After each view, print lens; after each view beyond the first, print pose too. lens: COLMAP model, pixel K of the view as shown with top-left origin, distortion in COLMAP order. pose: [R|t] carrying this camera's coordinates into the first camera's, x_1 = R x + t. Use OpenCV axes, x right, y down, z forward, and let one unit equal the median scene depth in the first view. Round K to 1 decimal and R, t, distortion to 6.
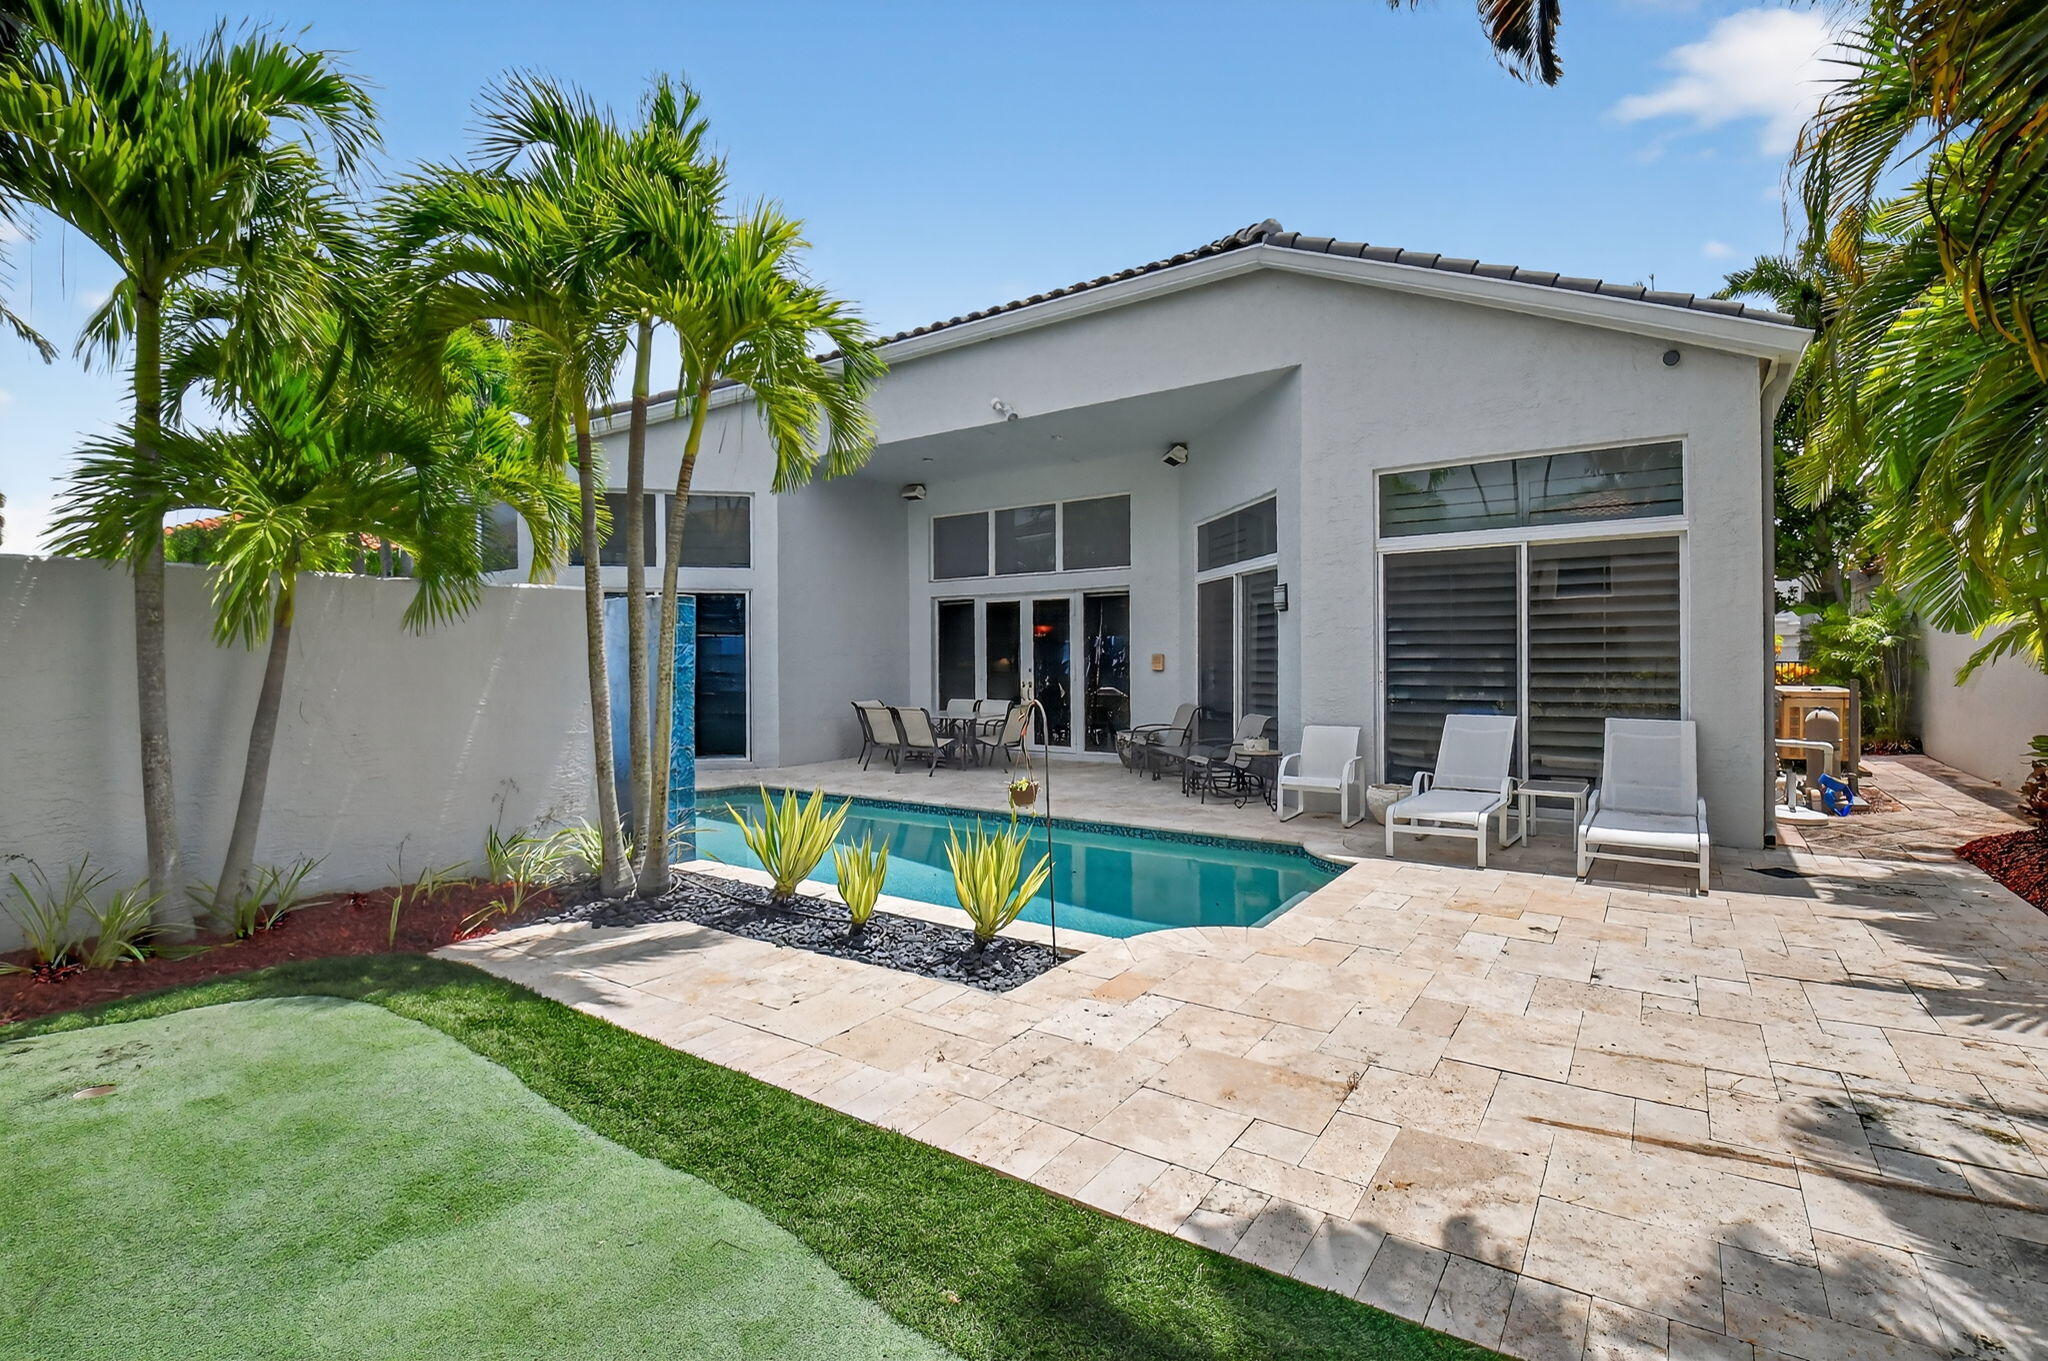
lens RADIAL K [[920.3, 0, 1024.0], [0, 920.3, 680.5], [0, 0, 1]] dist [-0.003335, -0.009058]
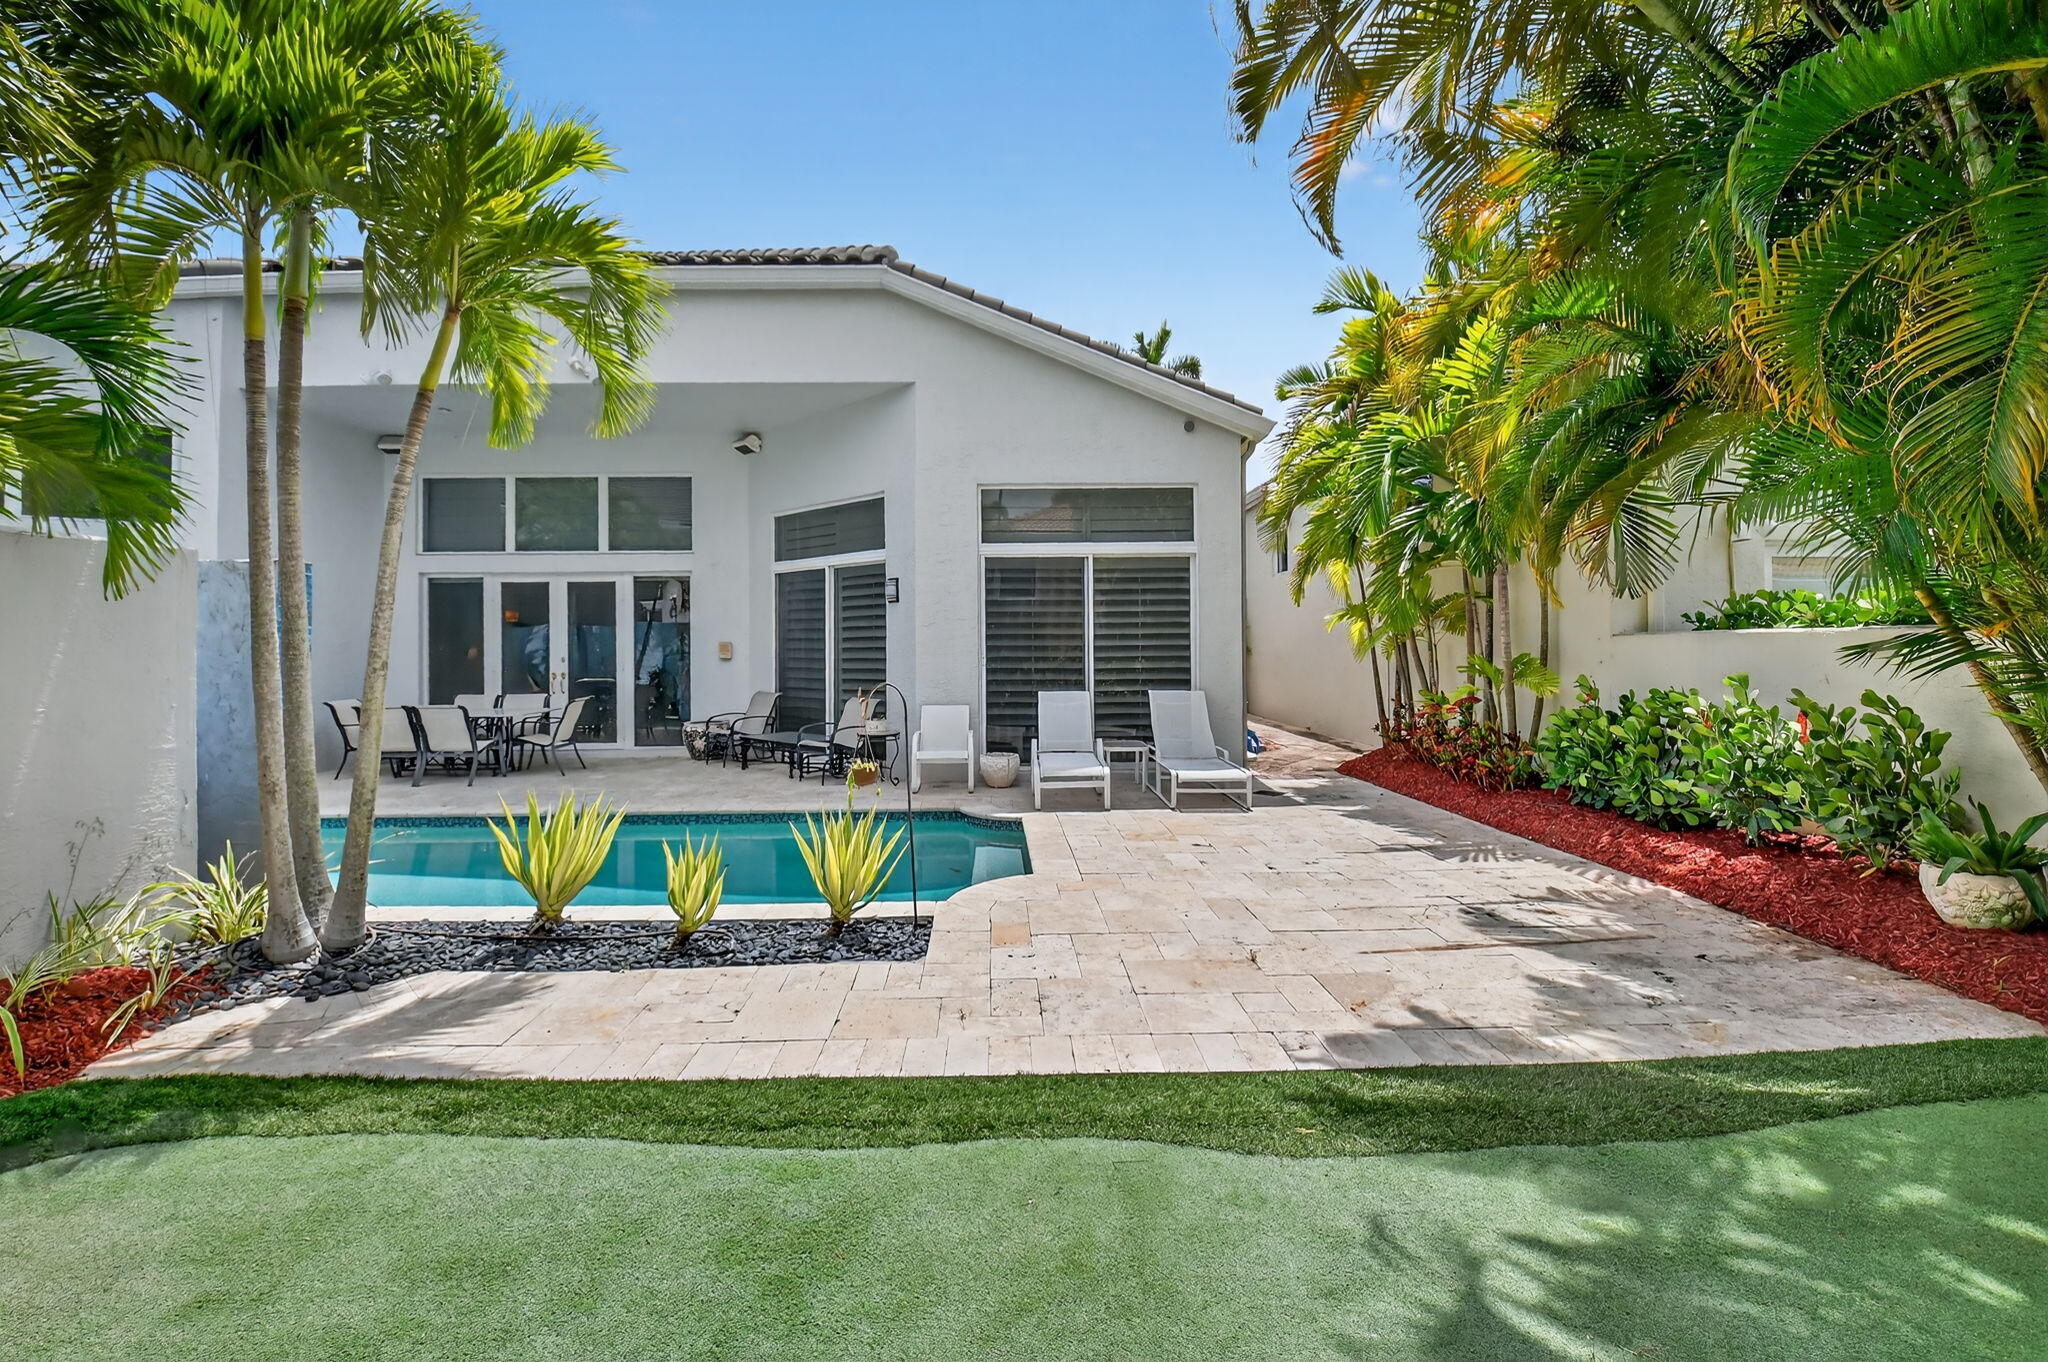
lens RADIAL K [[910.3, 0, 1011.3], [0, 910.3, 652.9], [0, 0, 1]] dist [0.020261, -0.034131]
pose [[0.815759, -0.002845, 0.578385, -0.258785], [0.014623, 0.999770, -0.015708, 0.003659], [-0.578207, 0.021272, 0.815613, 0.040330]]
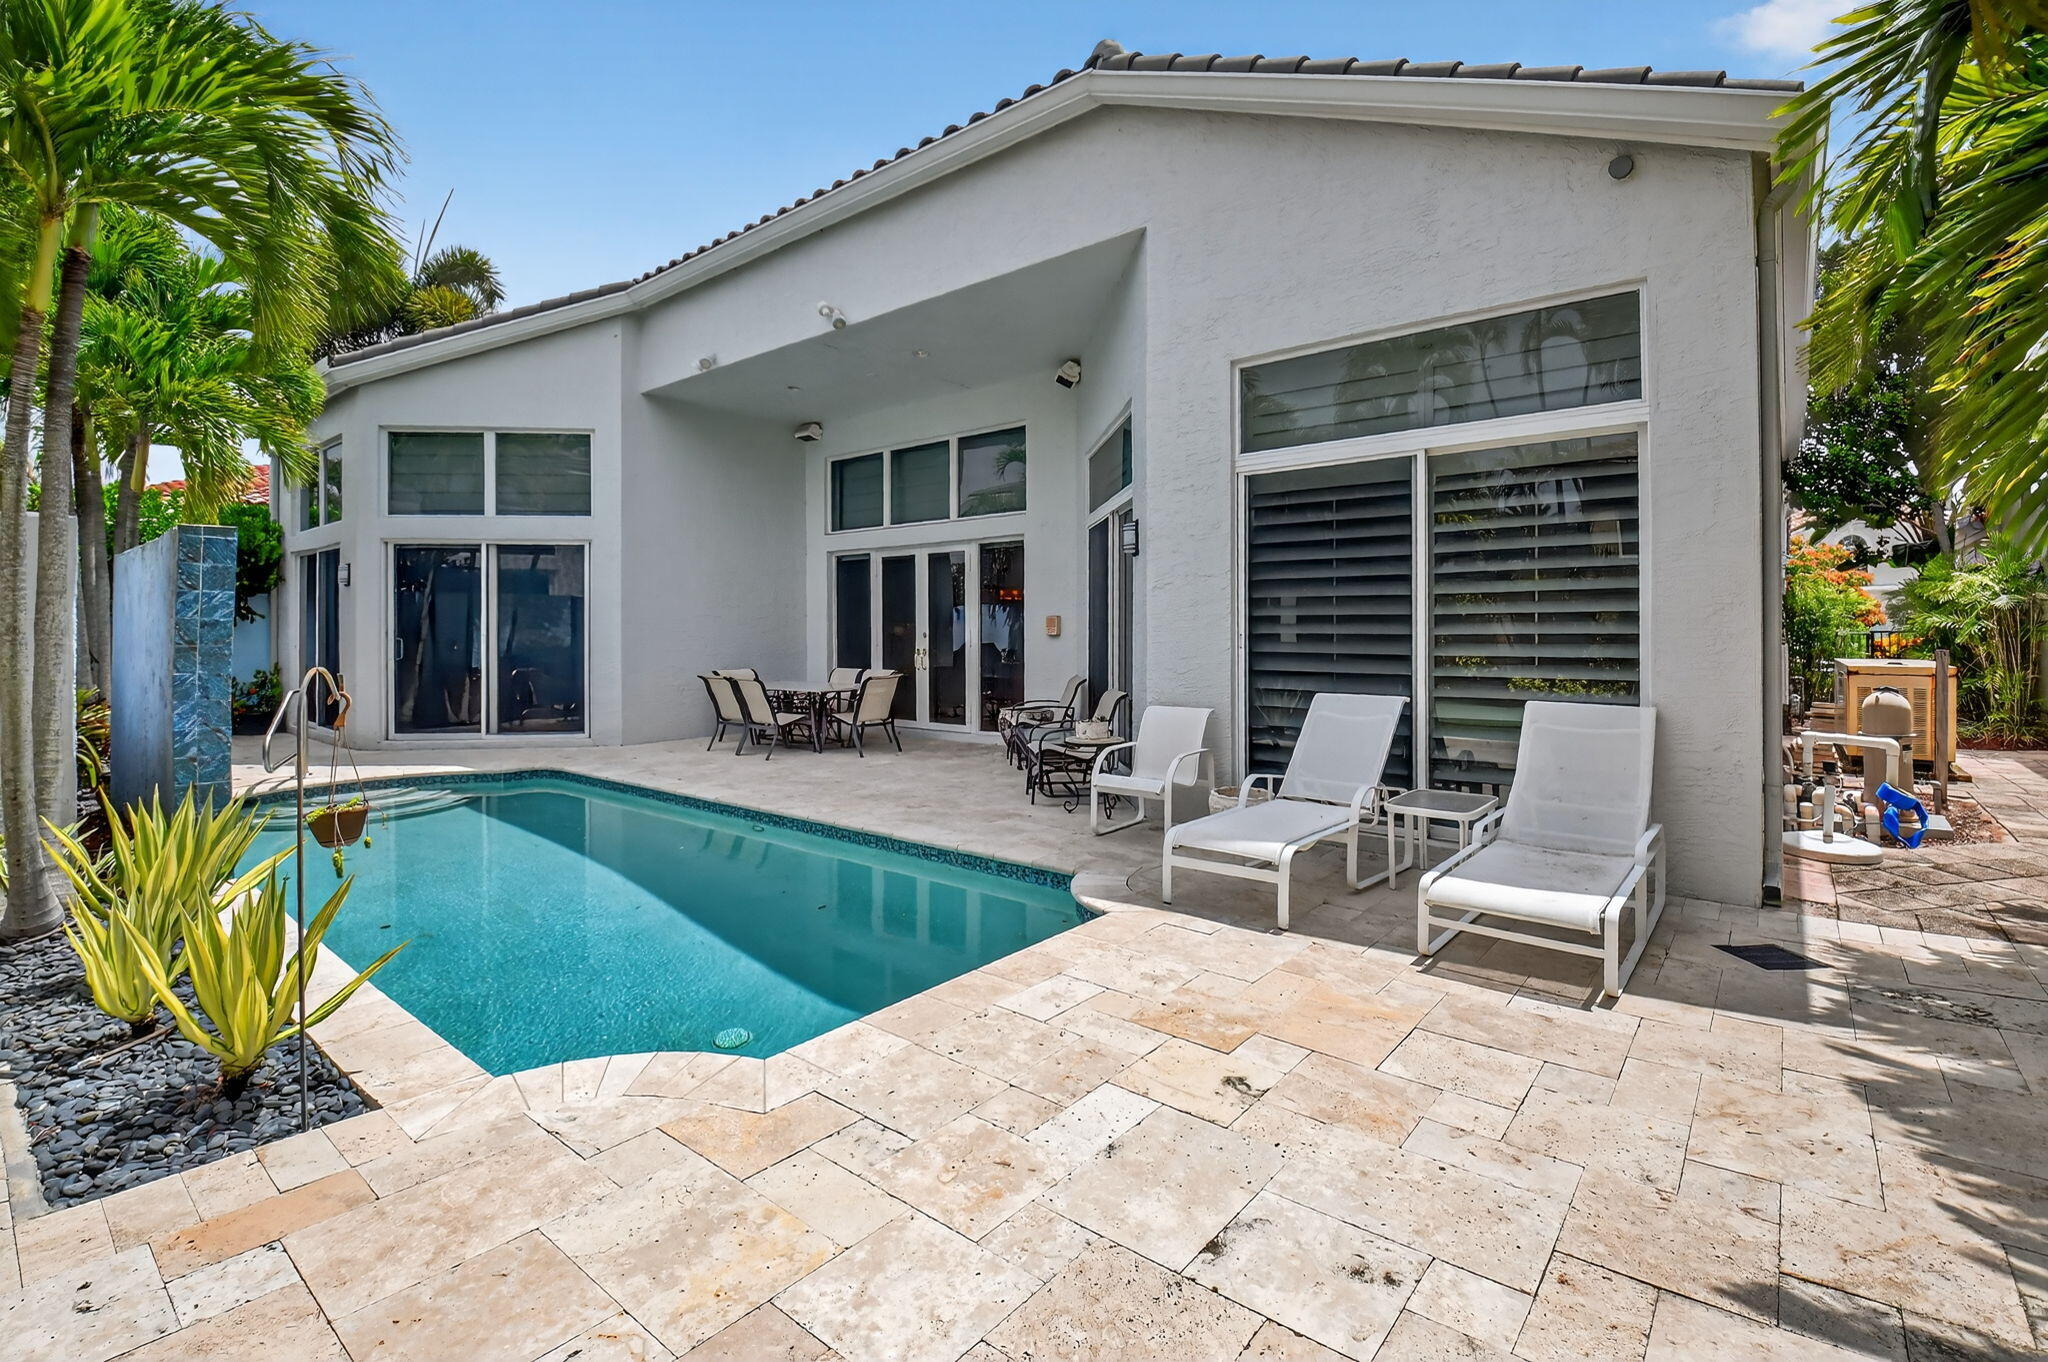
lens RADIAL K [[921.1, 0, 1024.2], [0, 921.1, 642.2], [0, 0, 1]] dist [0.001546, -0.011259]
pose [[0.996742, 0.005674, -0.080451, 0.286167], [-0.006475, 0.999932, -0.009697, 0.005602], [0.080391, 0.010186, 0.996711, 0.259777]]
